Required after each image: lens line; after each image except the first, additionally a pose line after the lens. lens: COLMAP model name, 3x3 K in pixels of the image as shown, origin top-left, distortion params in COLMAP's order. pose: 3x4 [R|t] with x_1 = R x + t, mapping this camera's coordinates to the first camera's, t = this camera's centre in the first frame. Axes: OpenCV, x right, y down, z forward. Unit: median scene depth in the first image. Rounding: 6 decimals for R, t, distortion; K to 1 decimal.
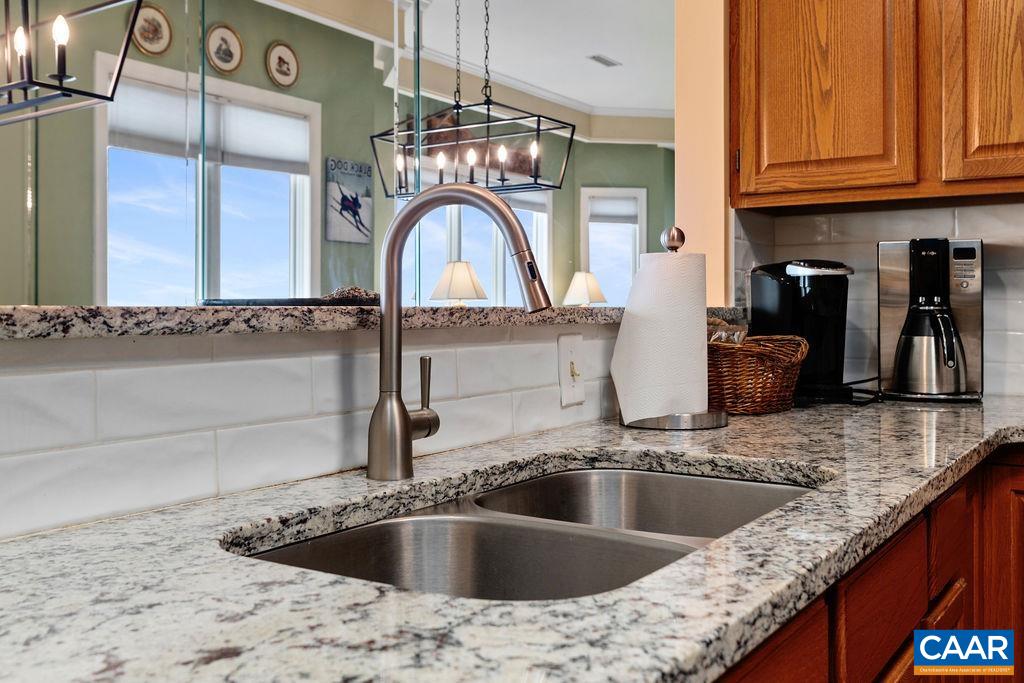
lens RADIAL K [[992.4, 0, 501.7], [0, 992.4, 307.8], [0, 0, 1]] dist [-0.006101, 0.000000]
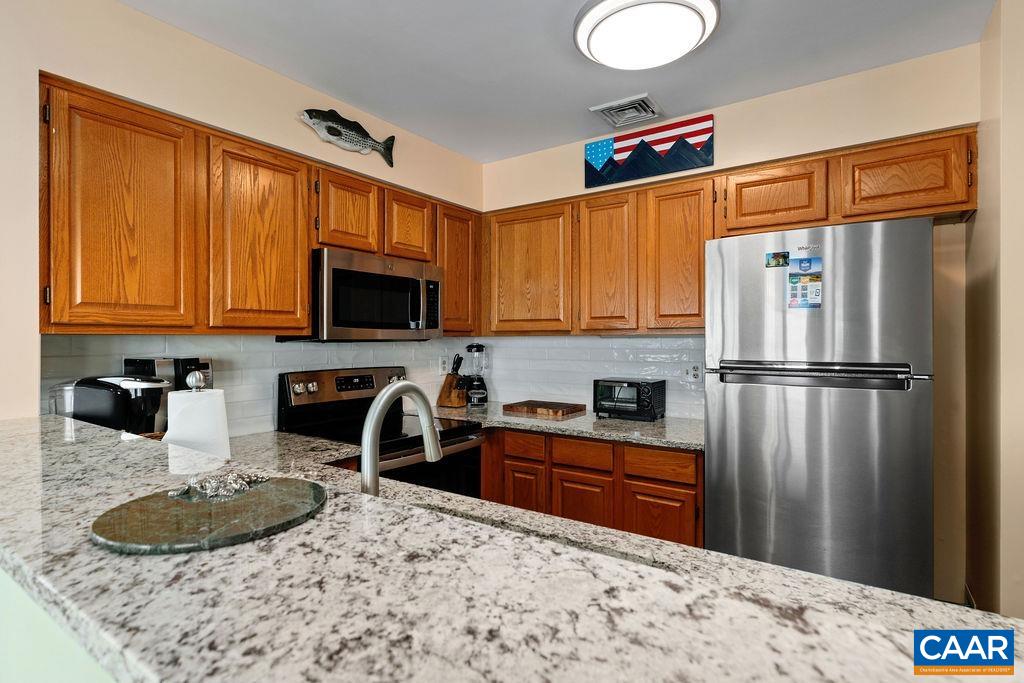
lens RADIAL K [[518.8, 0, 514.3], [0, 518.8, 343.9], [0, 0, 1]] dist [0.000511, -0.001082]
pose [[0.017692, -0.003712, 0.999837, -0.433884], [0.004452, 0.999983, 0.003634, -0.096182], [-0.999834, 0.004387, 0.017708, 0.449356]]
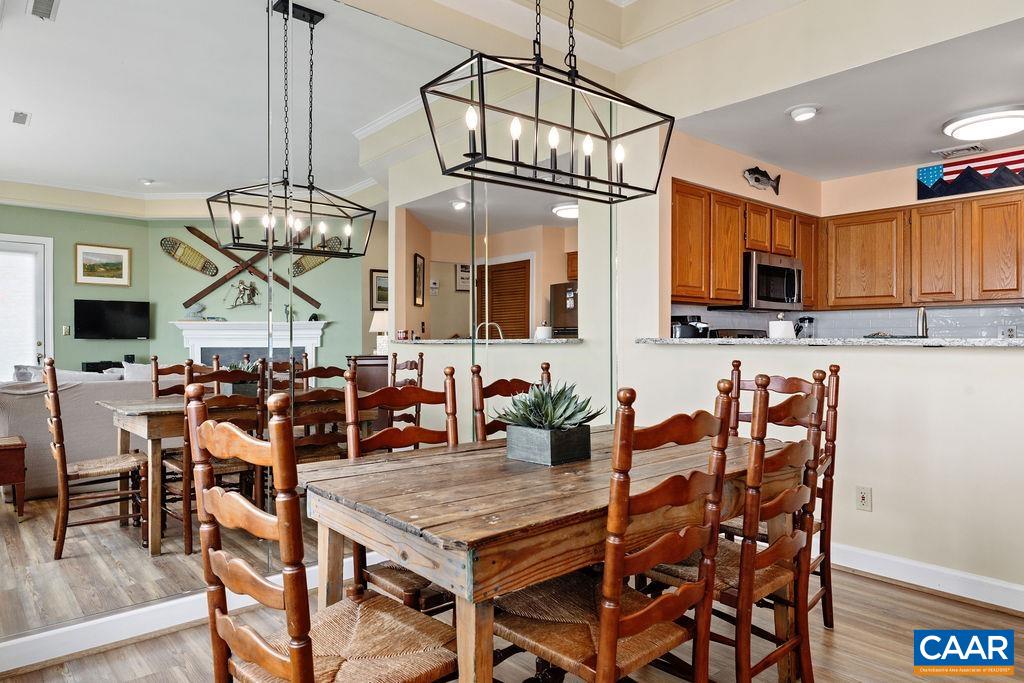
lens RADIAL K [[653.8, 0, 510.2], [0, 653.8, 338.9], [0, 0, 1]] dist [0.006149, 0.001740]
pose [[0.266257, 0.006357, 0.963881, -1.670693], [0.000275, 0.999978, -0.006672, 0.013368], [-0.963902, 0.002041, 0.266250, 1.038005]]
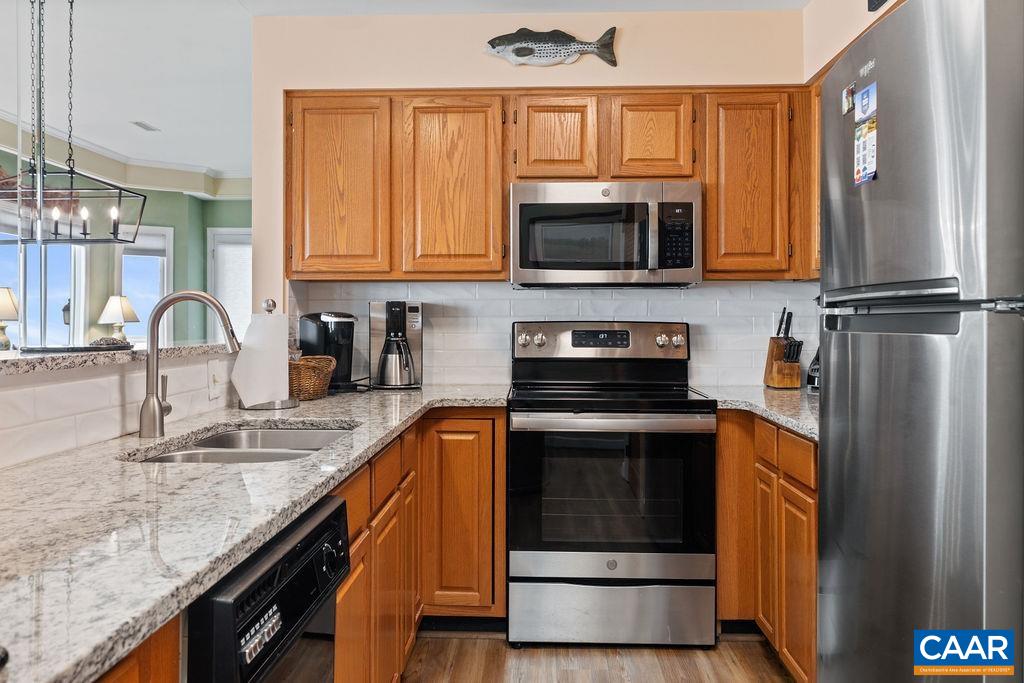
lens RADIAL K [[828.3, 0, 509.2], [0, 828.3, 333.6], [0, 0, 1]] dist [-0.033006, -0.003318]
pose [[0.848604, -0.005398, 0.529002, -0.209515], [-0.003325, 0.999874, 0.015537, -0.034885], [-0.529019, -0.014943, 0.848479, -0.427966]]
